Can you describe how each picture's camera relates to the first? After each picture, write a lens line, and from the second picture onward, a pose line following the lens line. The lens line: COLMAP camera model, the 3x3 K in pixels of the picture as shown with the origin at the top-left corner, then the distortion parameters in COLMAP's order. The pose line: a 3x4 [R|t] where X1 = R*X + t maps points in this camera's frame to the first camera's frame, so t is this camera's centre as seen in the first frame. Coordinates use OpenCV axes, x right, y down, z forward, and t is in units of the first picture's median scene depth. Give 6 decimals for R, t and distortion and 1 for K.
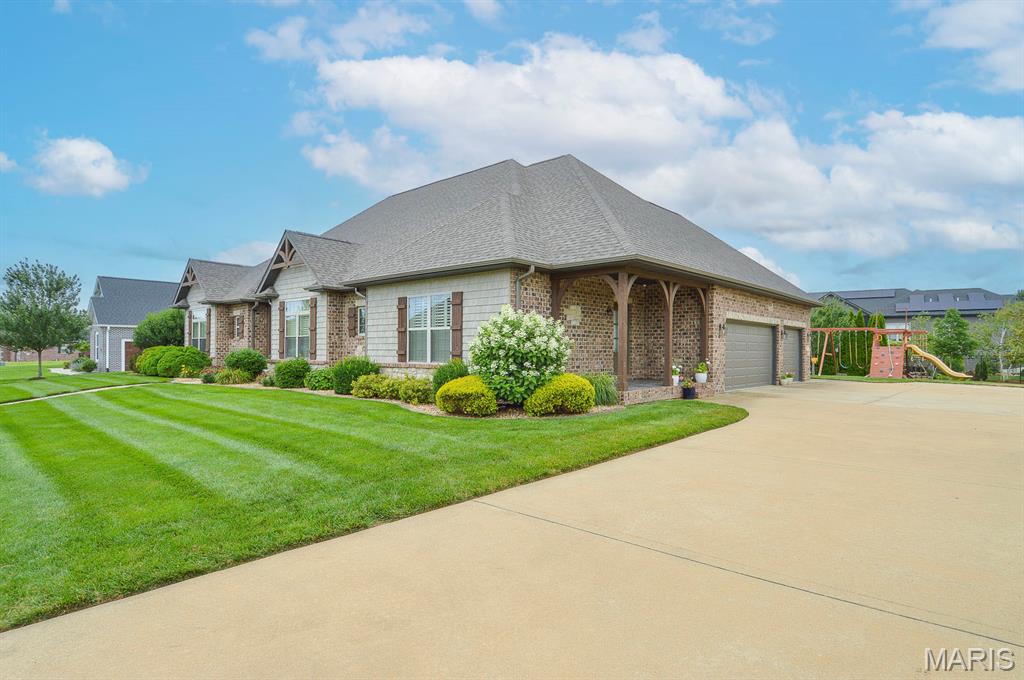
lens RADIAL K [[555.7, 0, 510.5], [0, 555.7, 348.5], [0, 0, 1]] dist [0.016823, -0.028895]
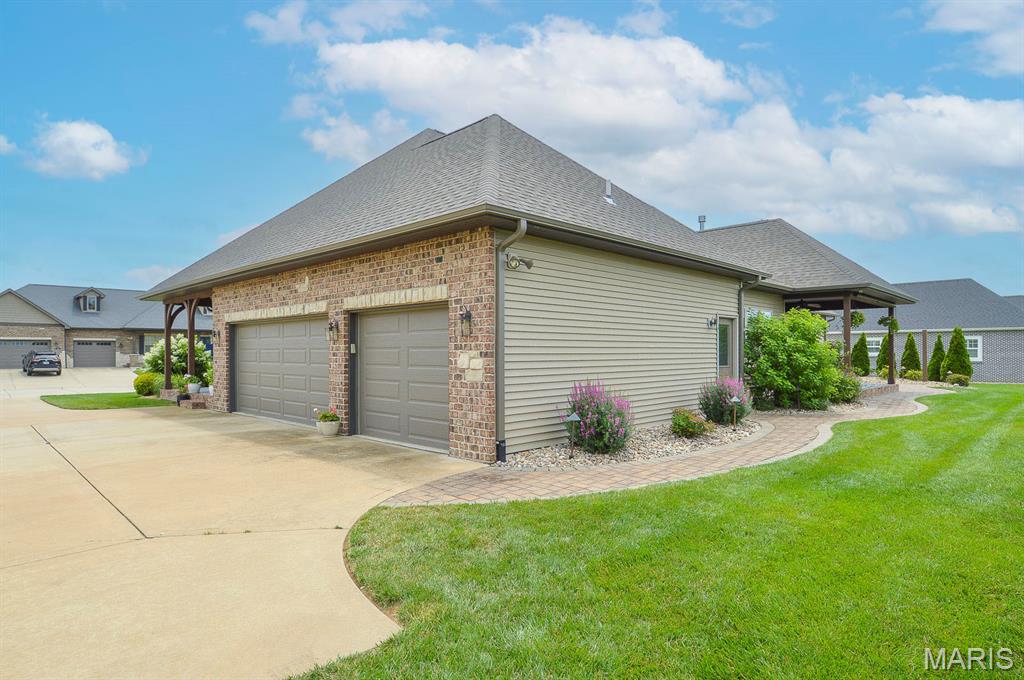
lens RADIAL K [[568.5, 0, 526.9], [0, 568.5, 342.6], [0, 0, 1]] dist [0.001135, -0.000030]
pose [[-0.019826, -0.015082, -0.999690, 1.225535], [0.012061, 0.999810, -0.015323, -0.006261], [0.999731, -0.012361, -0.019641, 1.471585]]
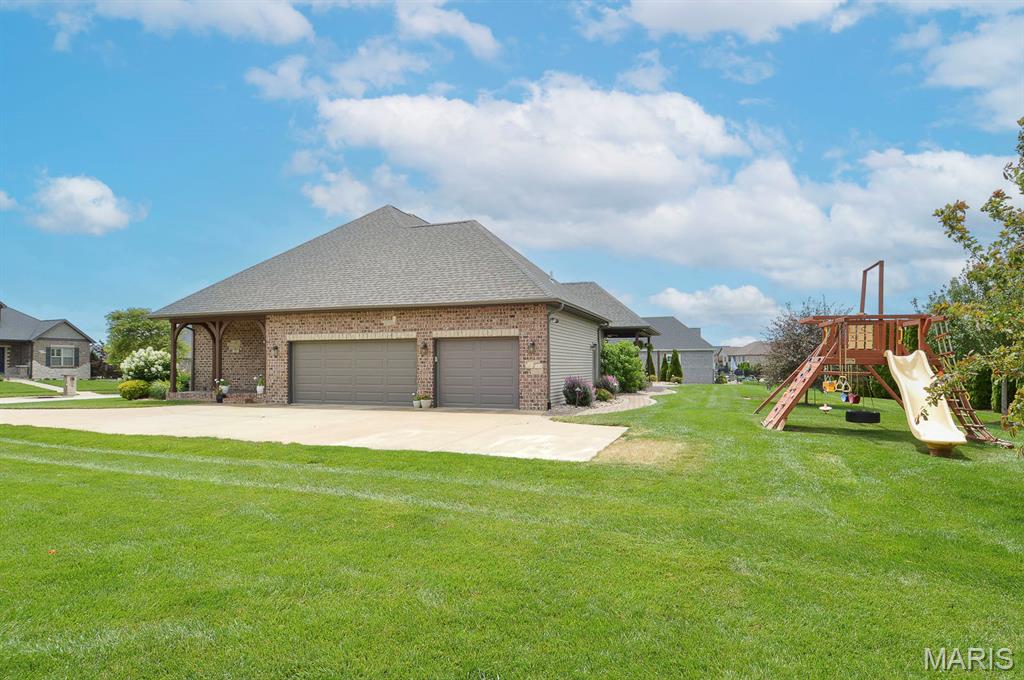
lens RADIAL K [[555.7, 0, 510.5], [0, 555.7, 348.5], [0, 0, 1]] dist [0.016823, -0.028895]
pose [[0.383912, -0.027268, -0.922967, 1.663333], [0.010230, 0.999628, -0.025277, -0.003492], [0.923313, 0.000262, 0.384048, 0.991790]]
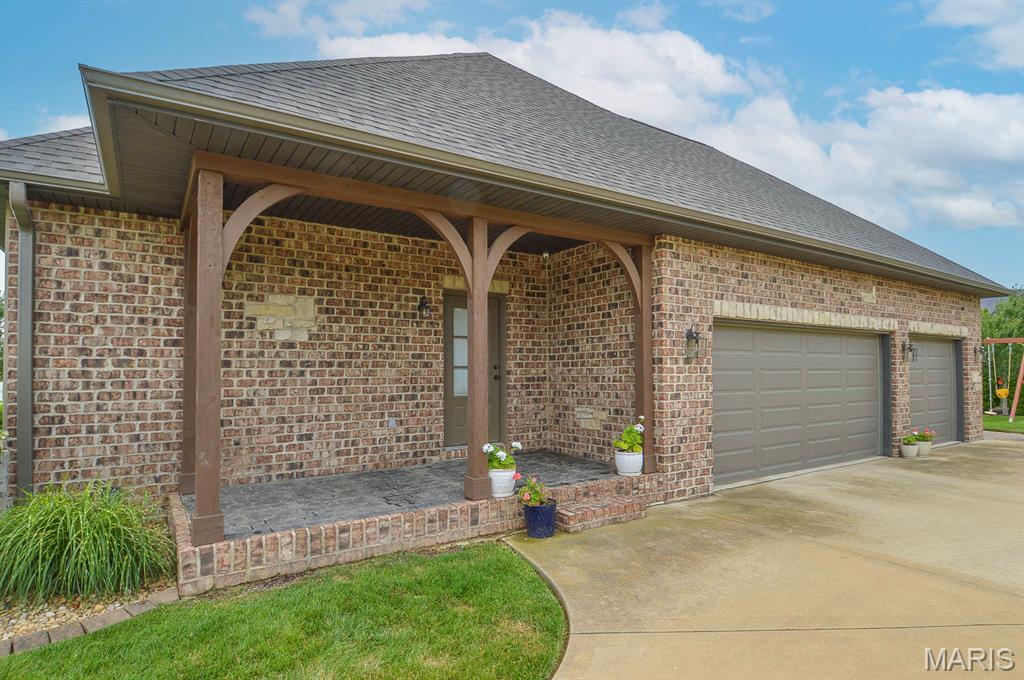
lens RADIAL K [[553.3, 0, 508.7], [0, 553.3, 360.3], [0, 0, 1]] dist [0.017858, -0.029671]
pose [[0.967491, -0.014628, -0.252481, 0.345214], [0.010415, 0.999784, -0.018012, -0.015314], [0.252690, 0.014797, 0.967434, 0.558645]]
